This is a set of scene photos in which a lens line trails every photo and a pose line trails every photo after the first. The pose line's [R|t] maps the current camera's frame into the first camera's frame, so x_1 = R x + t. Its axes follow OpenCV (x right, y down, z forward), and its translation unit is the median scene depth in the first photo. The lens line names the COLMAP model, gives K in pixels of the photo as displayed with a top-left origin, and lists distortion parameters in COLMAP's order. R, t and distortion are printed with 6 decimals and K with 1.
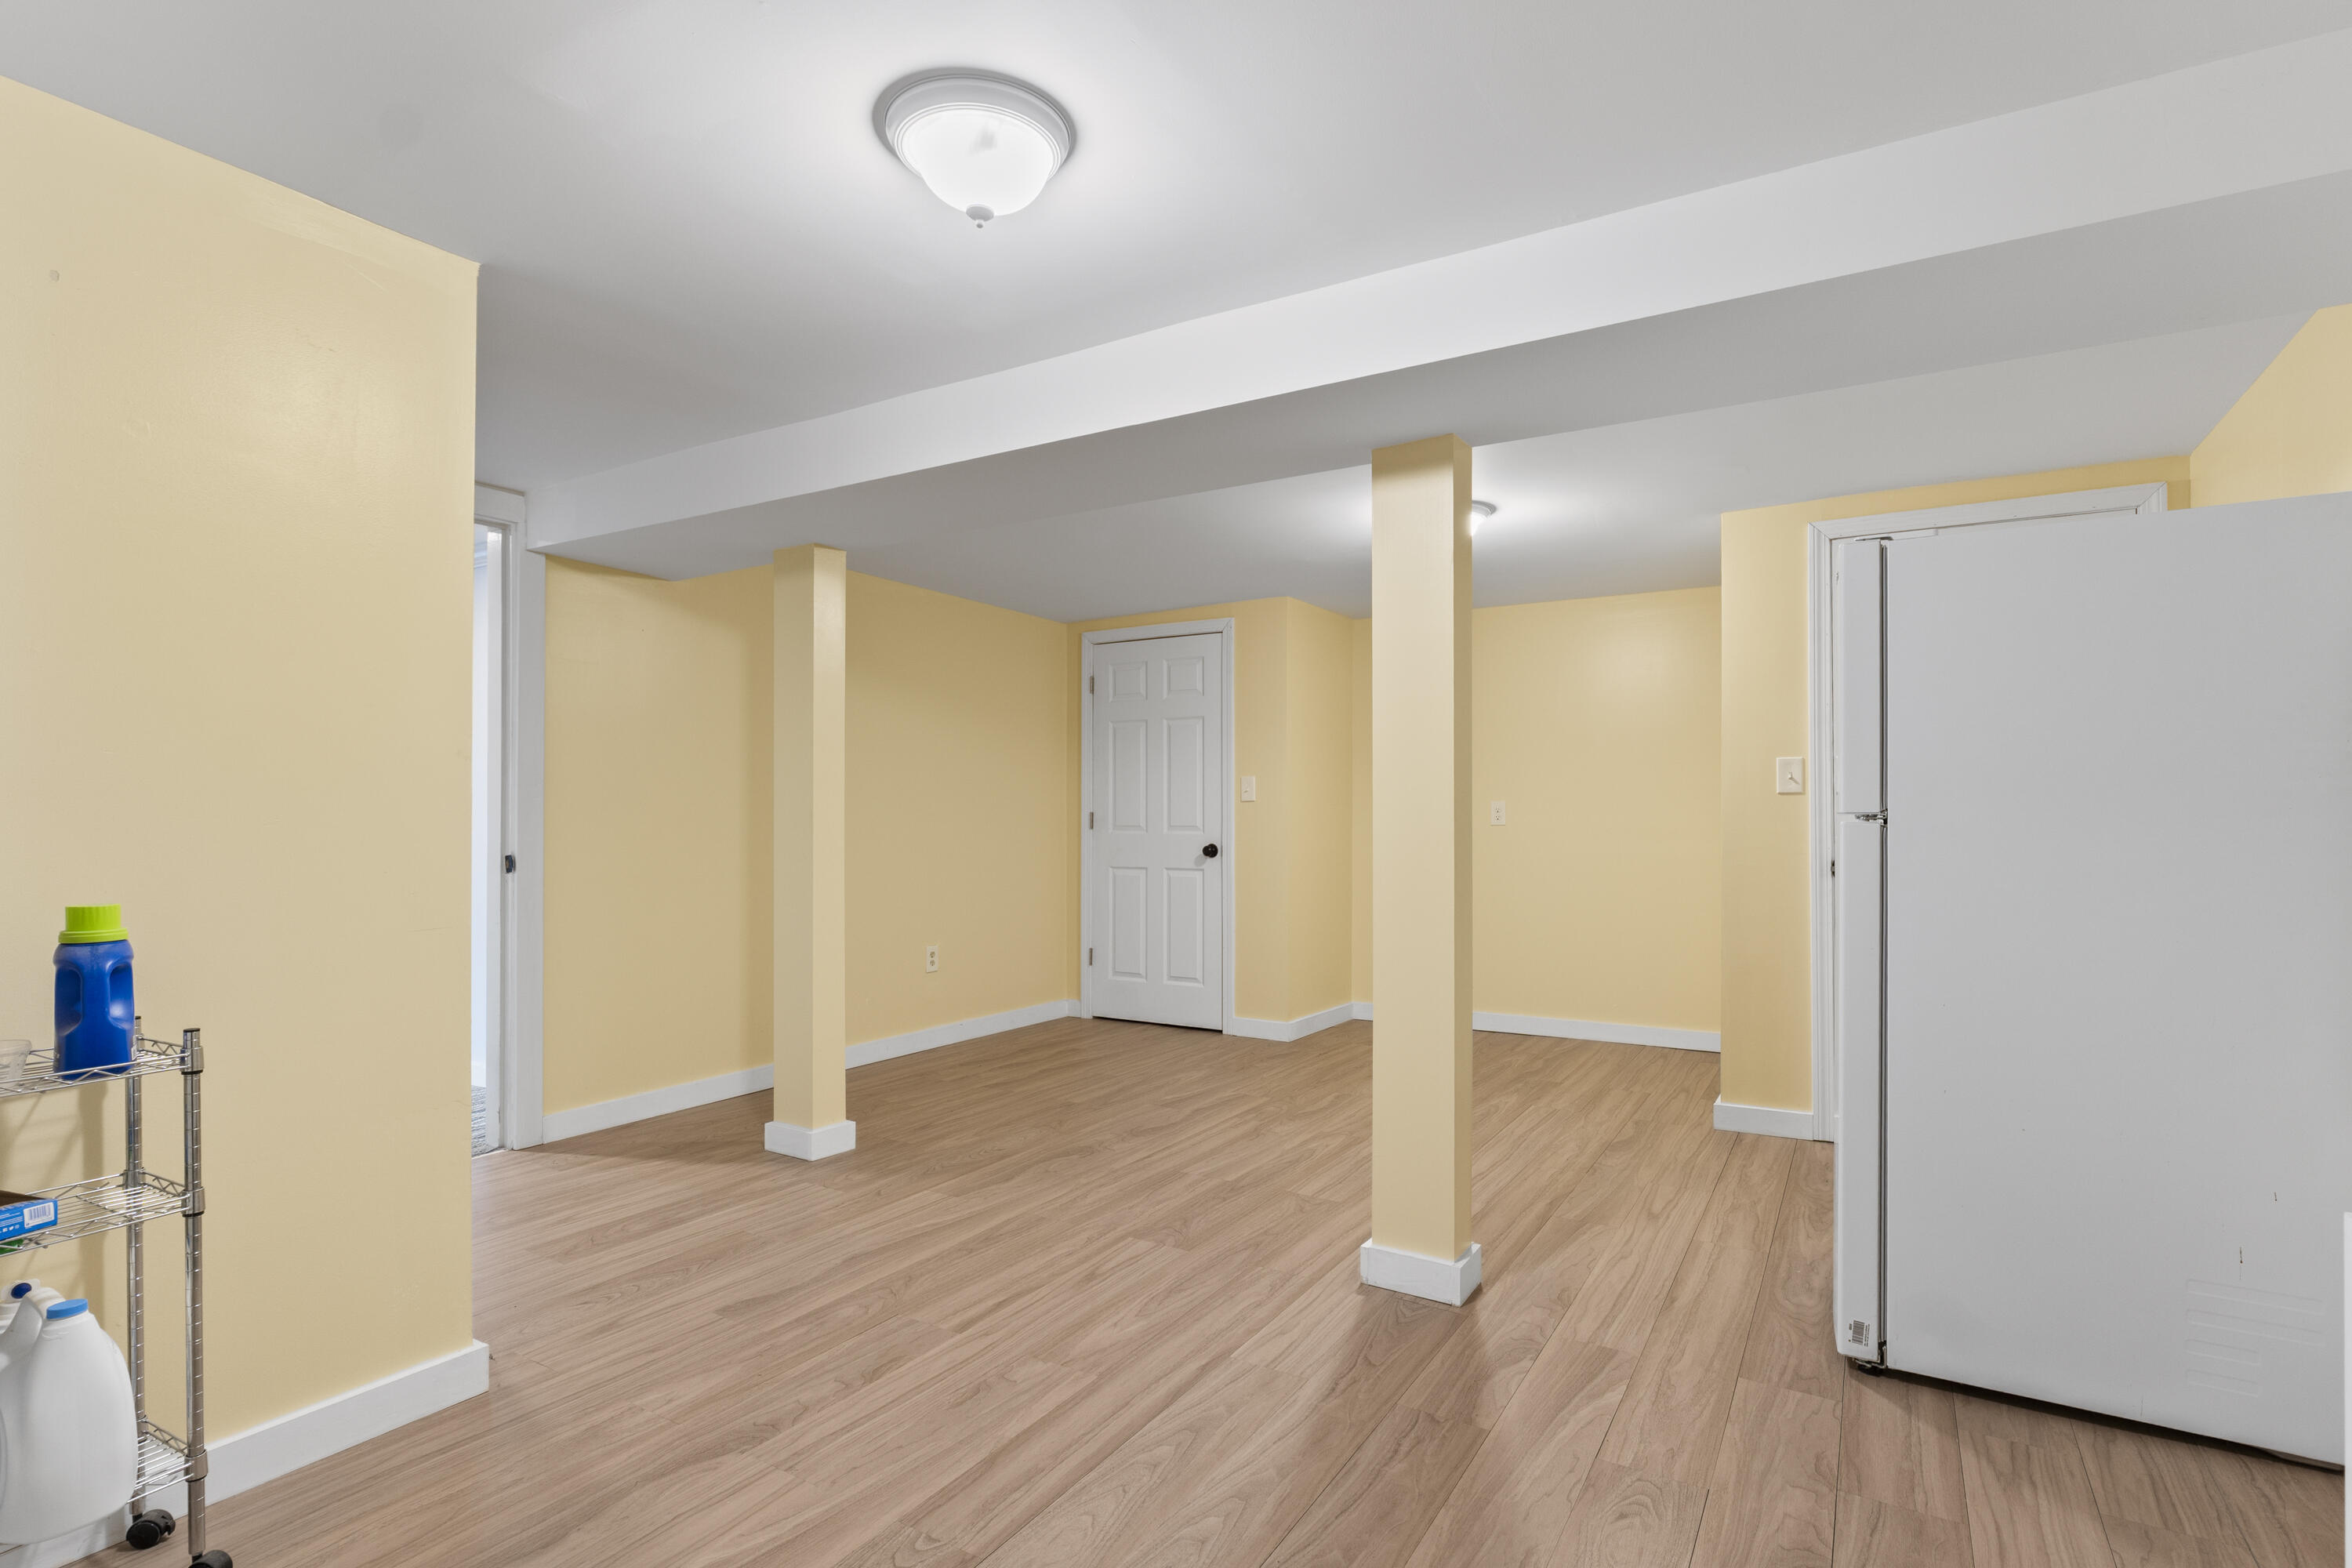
lens RADIAL K [[1134.7, 0, 1181.4], [0, 1134.7, 791.8], [0, 0, 1]] dist [-0.002197, -0.000770]
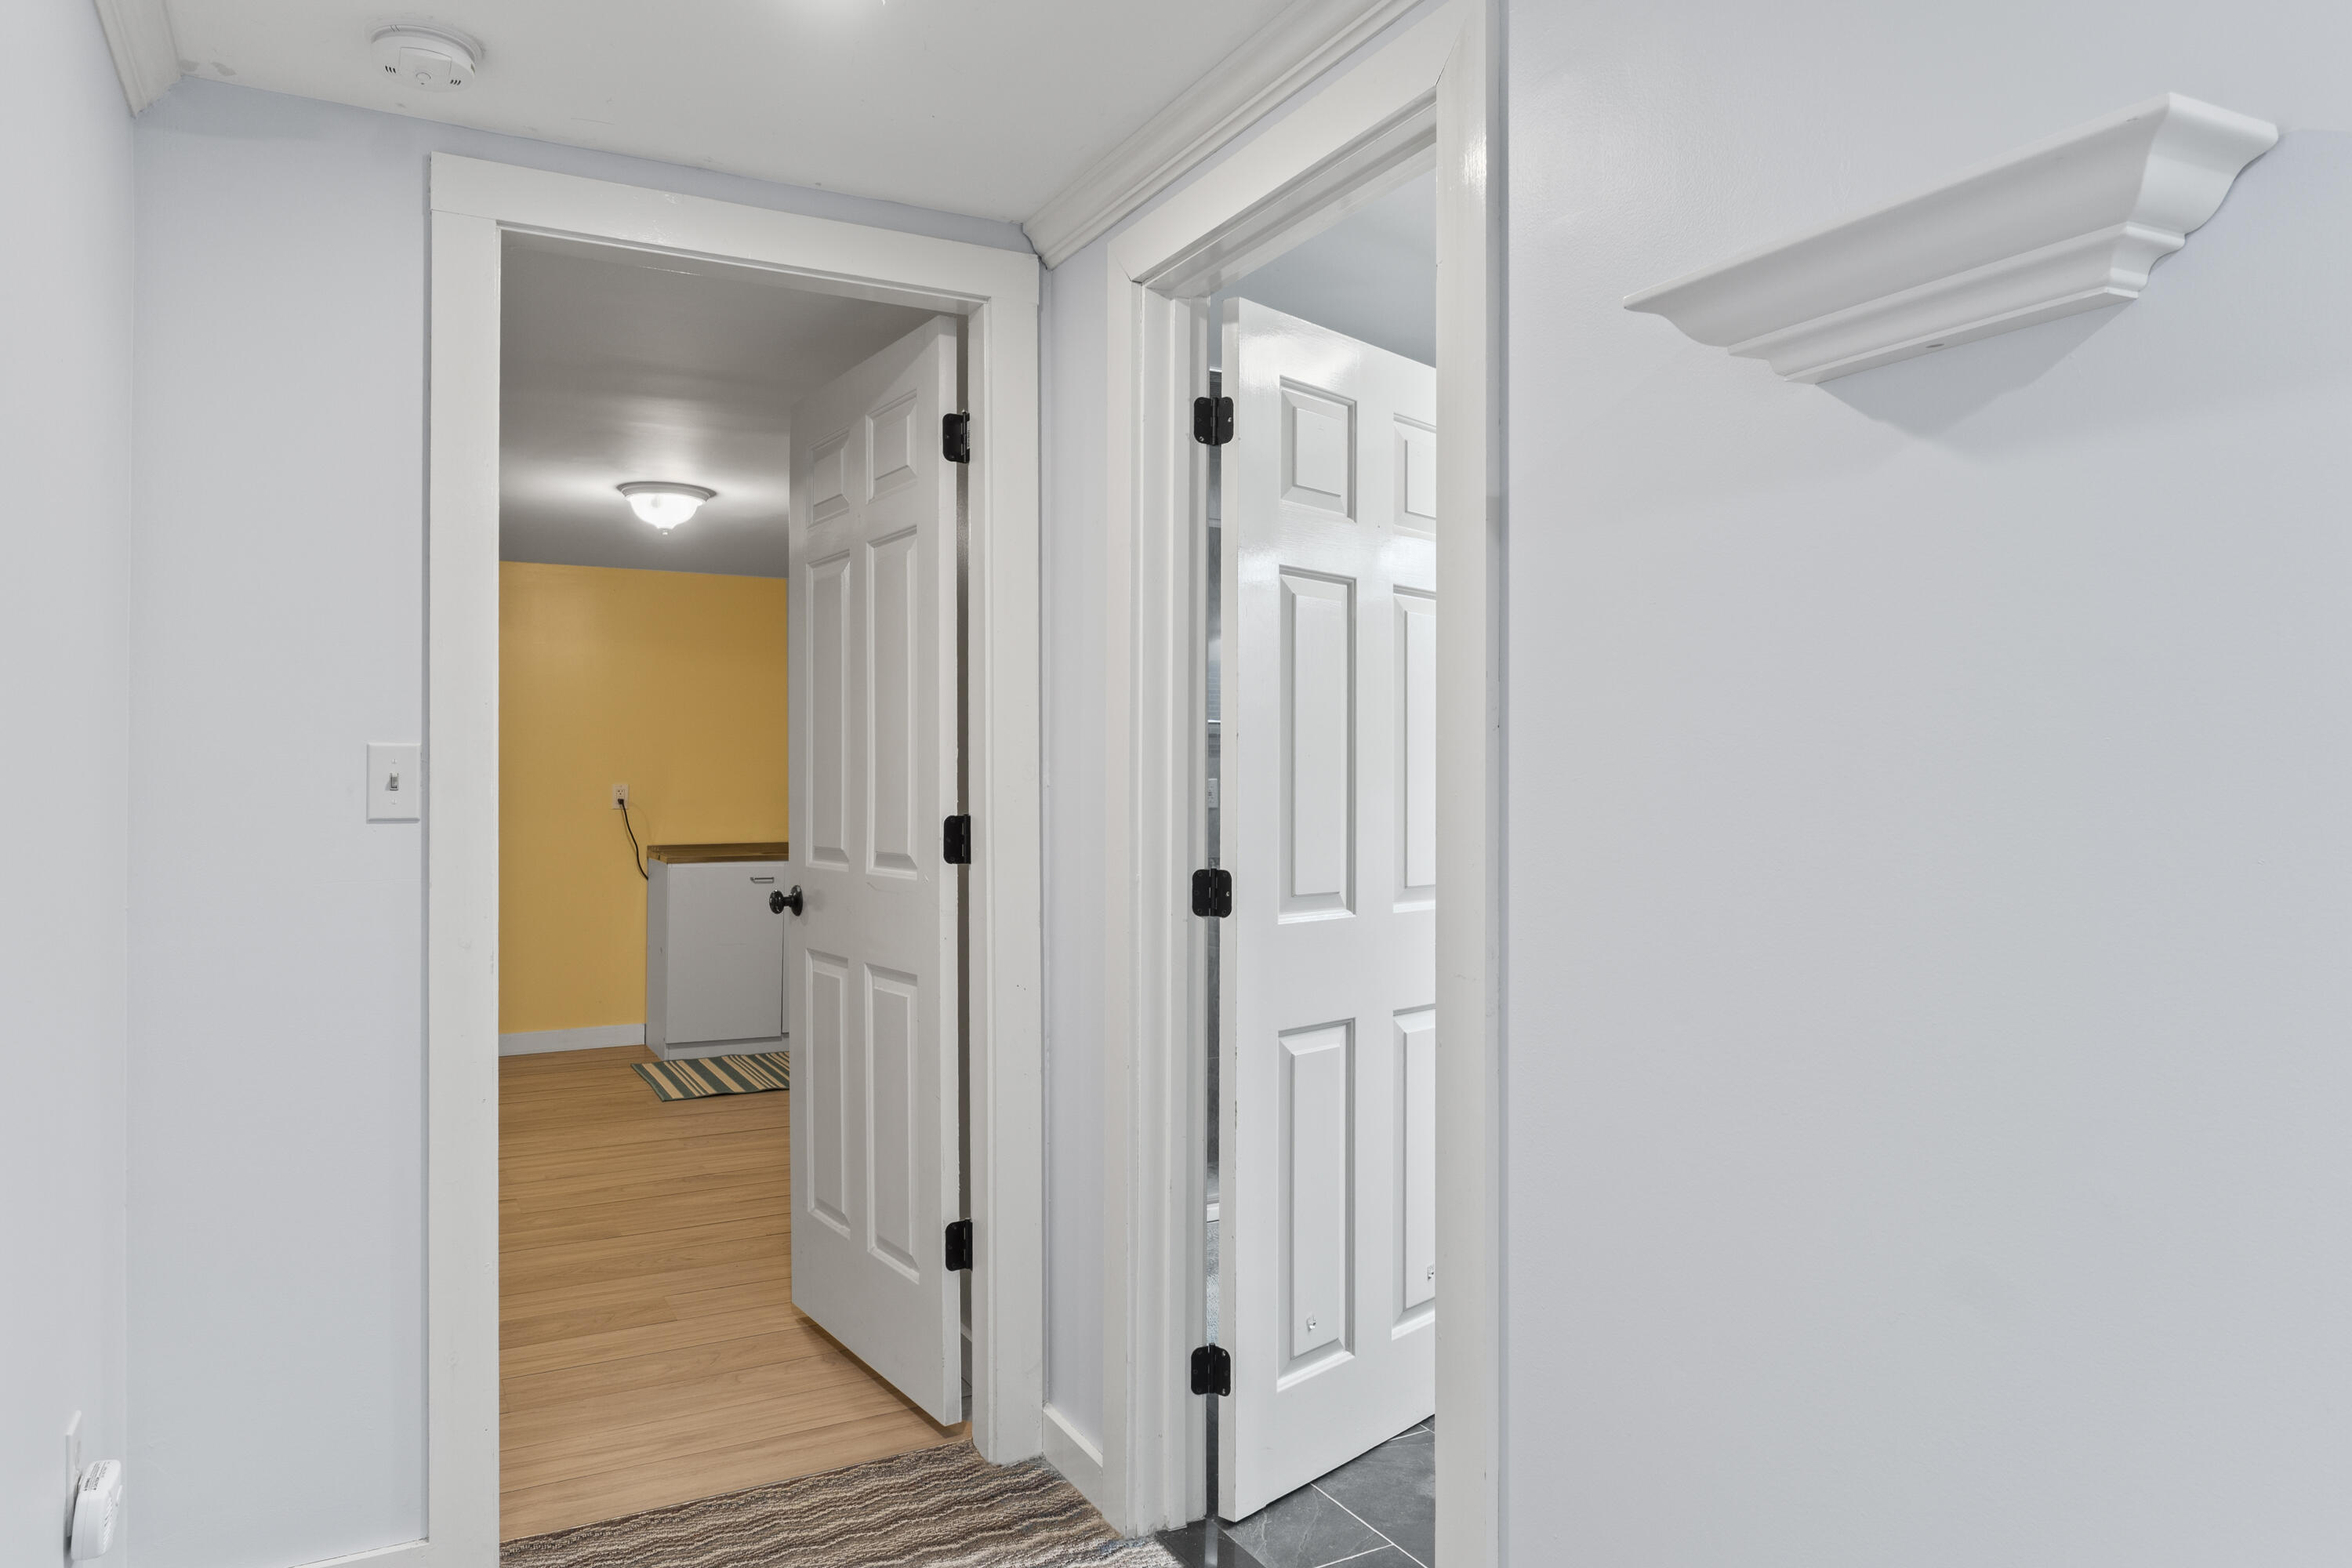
lens RADIAL K [[1549.7, 0, 1181.9], [0, 1549.7, 774.9], [0, 0, 1]] dist [0.005411, 0.000825]
pose [[-0.856726, -0.003426, 0.515761, -1.411988], [-0.013227, 0.999795, -0.015330, -0.010728], [-0.515603, -0.019956, -0.856595, 1.686490]]
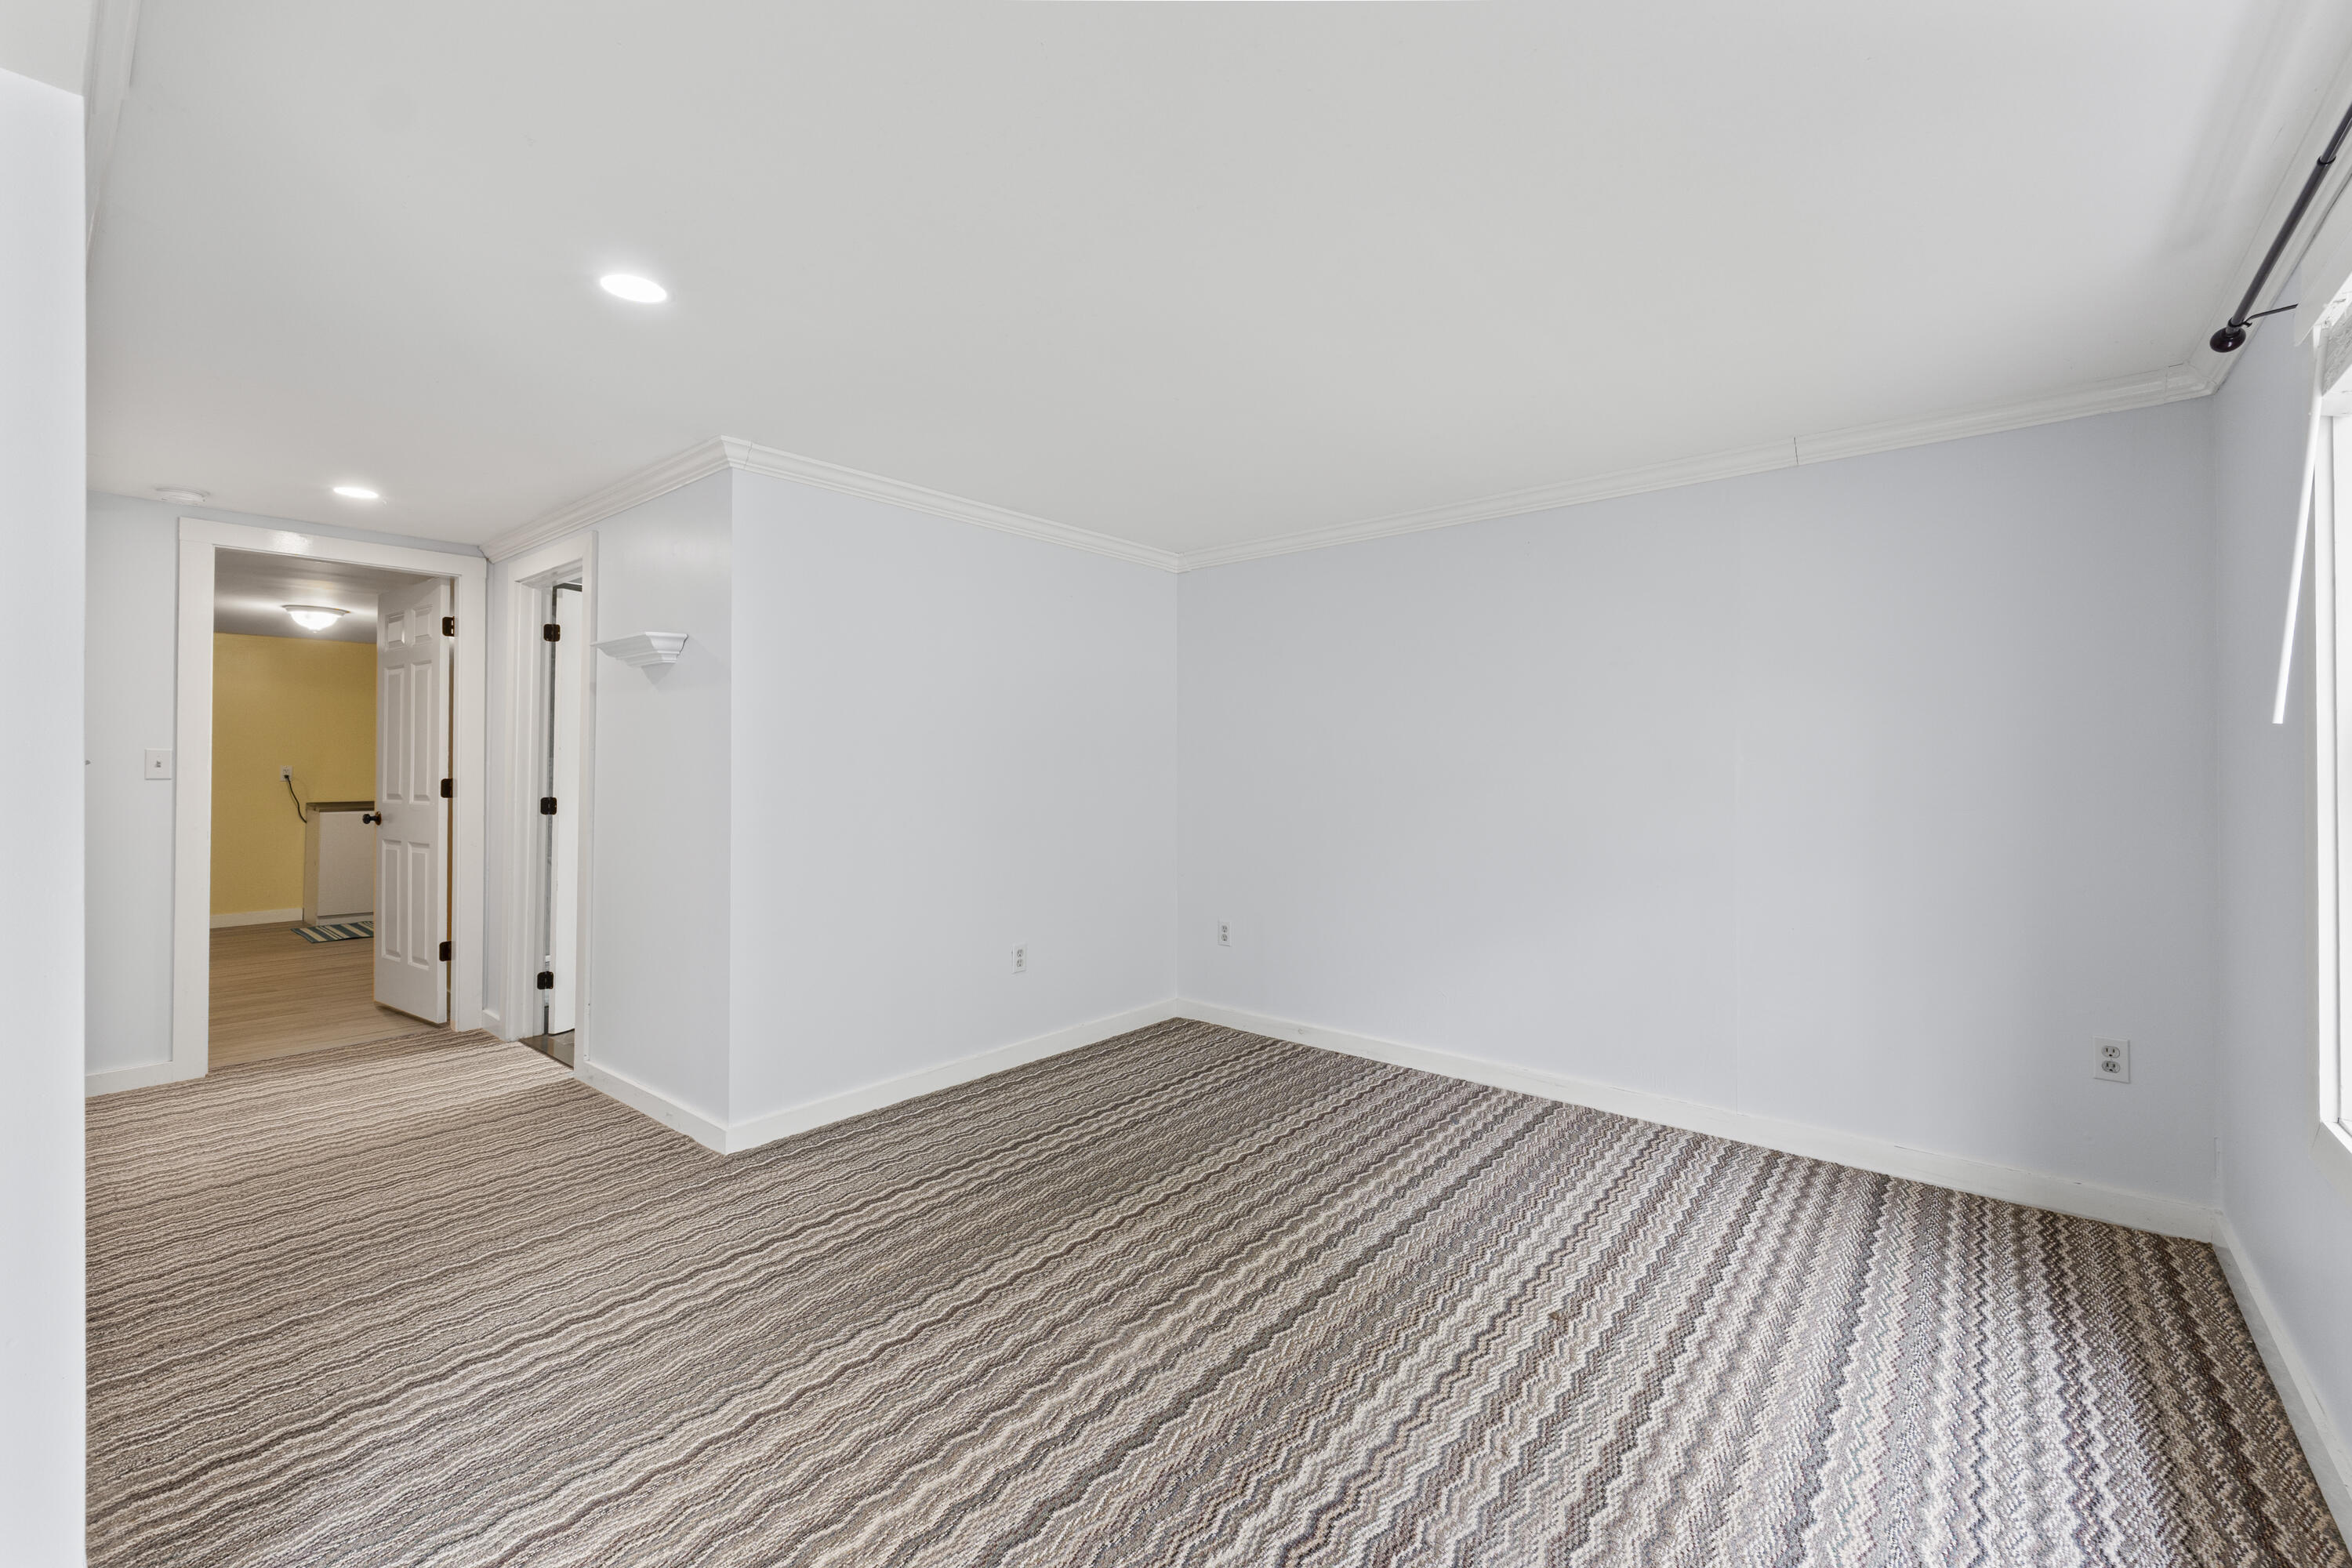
lens RADIAL K [[969.7, 0, 1152.2], [0, 969.7, 756.0], [0, 0, 1]] dist [0.012833, 0.000049]
pose [[-0.985085, -0.005708, 0.171972, -2.064325], [-0.010611, 0.999563, -0.027608, -0.003890], [-0.171740, -0.029021, -0.984715, 2.184902]]
